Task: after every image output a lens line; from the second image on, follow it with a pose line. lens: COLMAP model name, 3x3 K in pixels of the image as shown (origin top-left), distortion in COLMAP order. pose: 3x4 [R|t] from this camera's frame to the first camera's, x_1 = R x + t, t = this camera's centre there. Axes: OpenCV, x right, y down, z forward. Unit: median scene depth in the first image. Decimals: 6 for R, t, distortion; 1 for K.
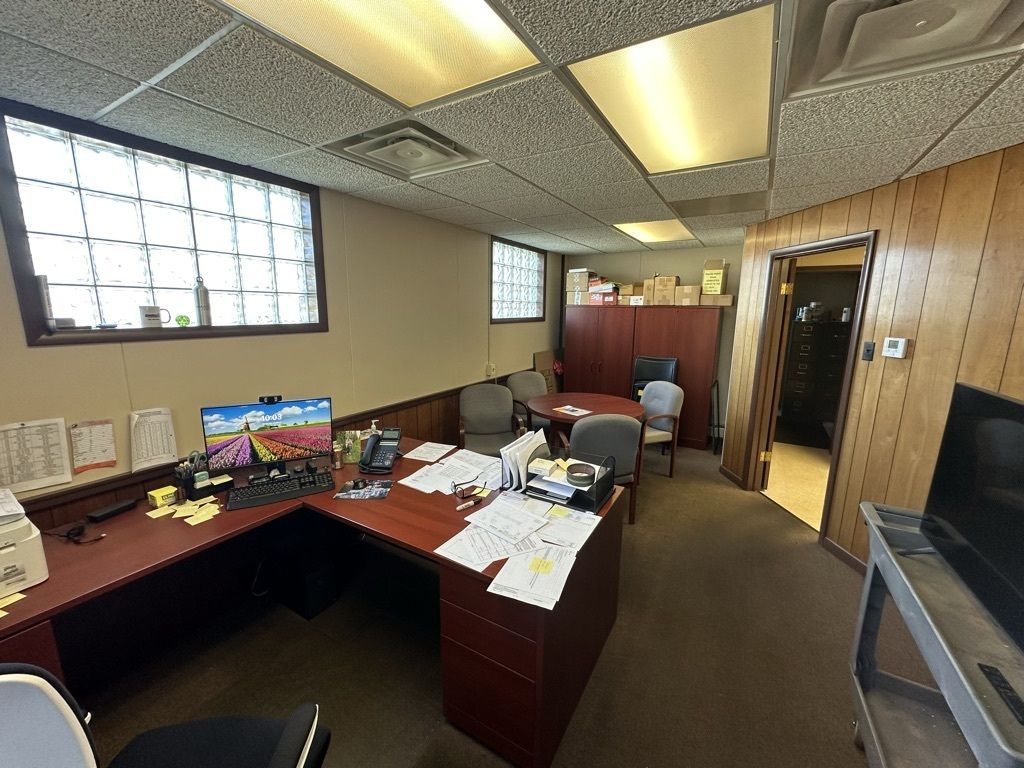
lens RADIAL K [[409.1, 0, 512.0], [0, 409.1, 384.0], [0, 0, 1]] dist [-0.000899, 0.000309]
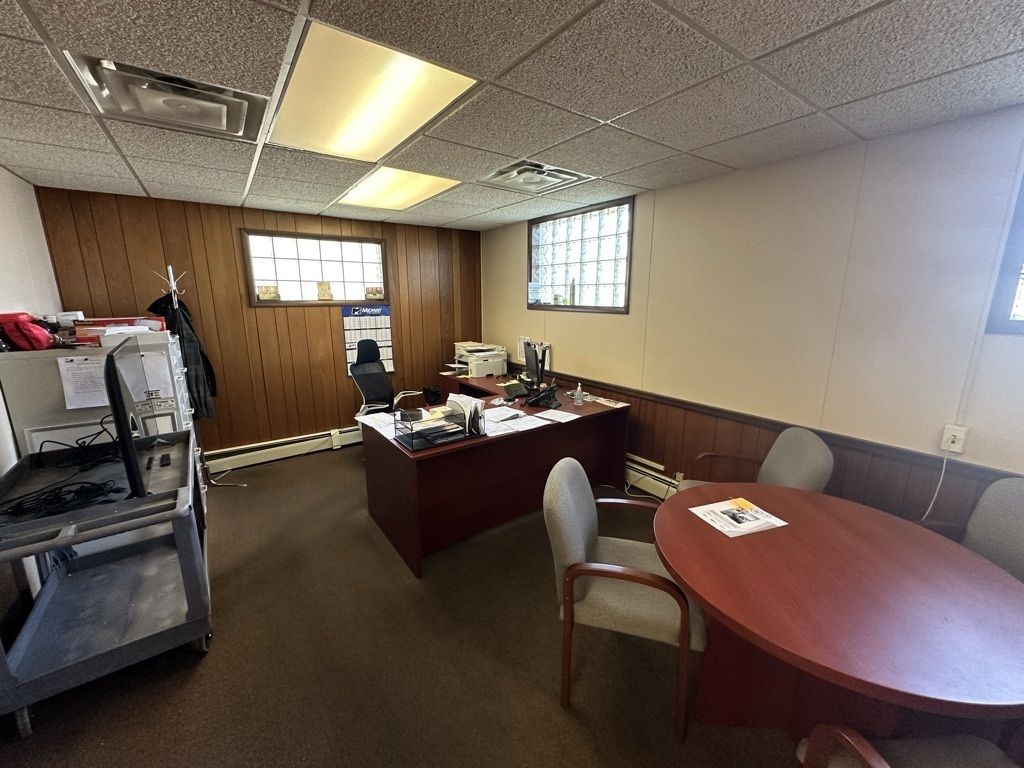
lens RADIAL K [[409.1, 0, 512.0], [0, 409.1, 384.0], [0, 0, 1]] dist [-0.000899, 0.000309]
pose [[-0.396716, 0.185595, -0.898983, 0.959568], [-0.178656, 0.945008, 0.273937, -0.238290], [0.900388, 0.269284, -0.341742, 1.344651]]
